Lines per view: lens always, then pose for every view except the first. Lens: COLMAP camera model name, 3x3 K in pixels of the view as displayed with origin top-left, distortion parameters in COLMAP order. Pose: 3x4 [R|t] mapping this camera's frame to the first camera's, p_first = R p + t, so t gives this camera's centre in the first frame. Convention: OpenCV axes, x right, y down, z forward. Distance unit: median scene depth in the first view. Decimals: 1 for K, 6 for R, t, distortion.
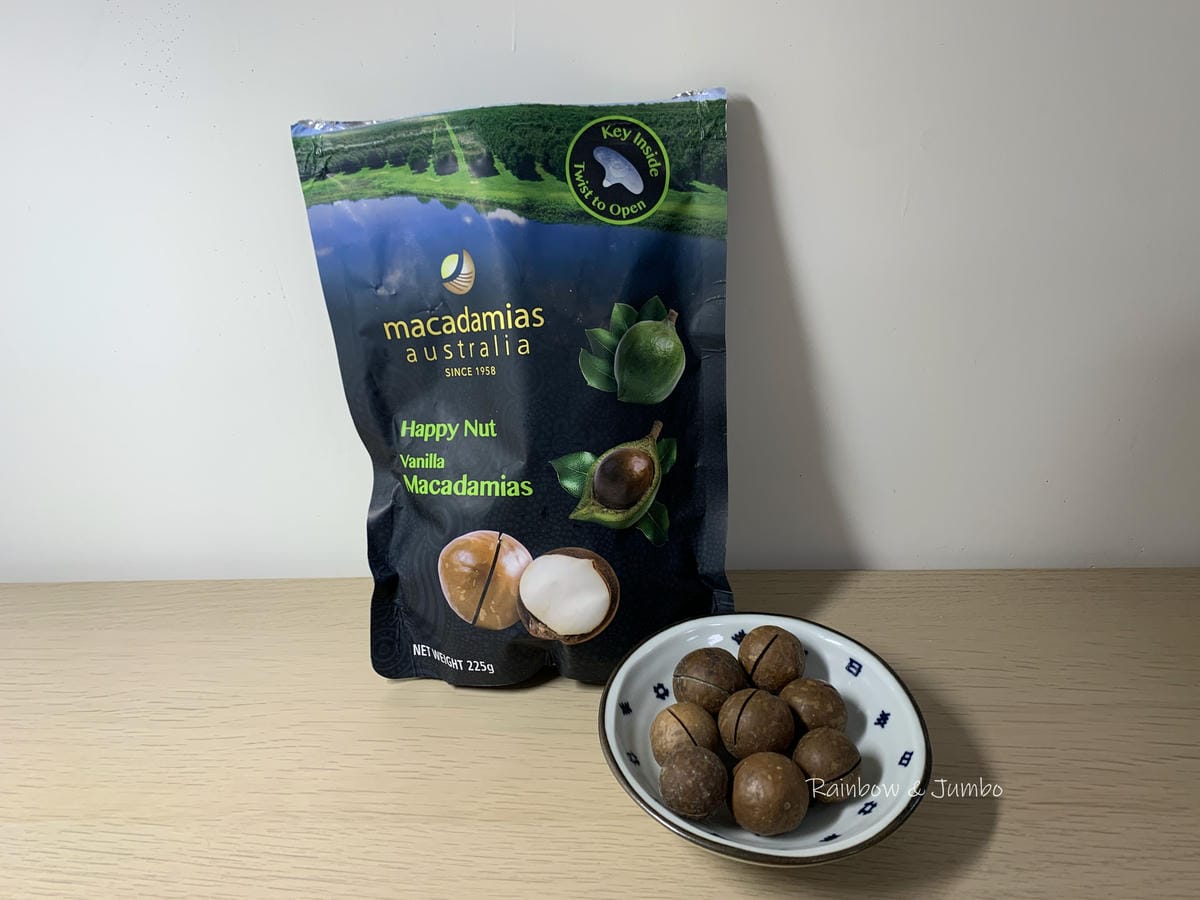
lens RADIAL K [[919.6, 0, 600.9], [0, 919.6, 452.1], [0, 0, 1]] dist [0.067669, -0.039636]
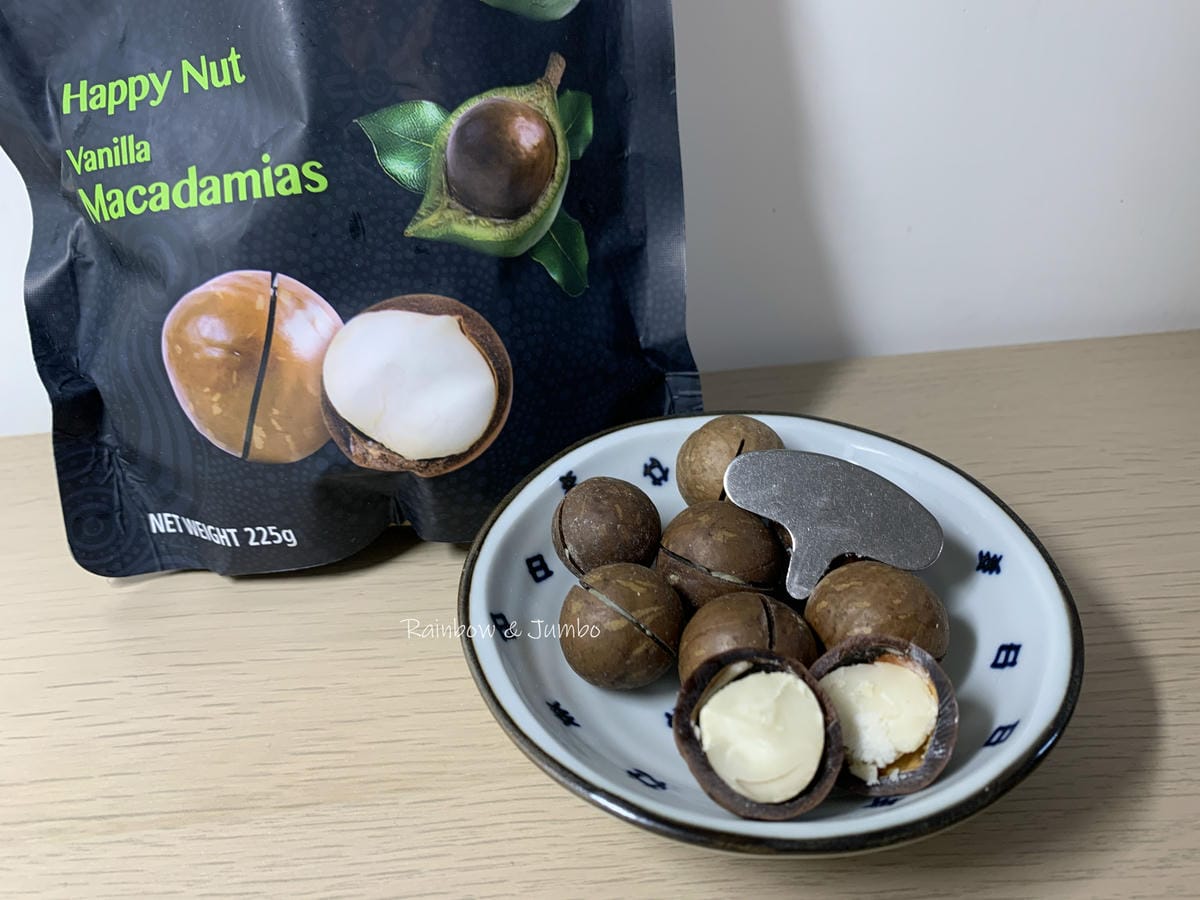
lens RADIAL K [[919.6, 0, 599.3], [0, 919.6, 449.6], [0, 0, 1]] dist [0.067669, -0.039636]
pose [[0.987066, -0.078902, 0.139552, -0.008049], [0.067494, 0.994120, 0.084680, 0.152540], [-0.145412, -0.074166, 0.986587, 0.438272]]
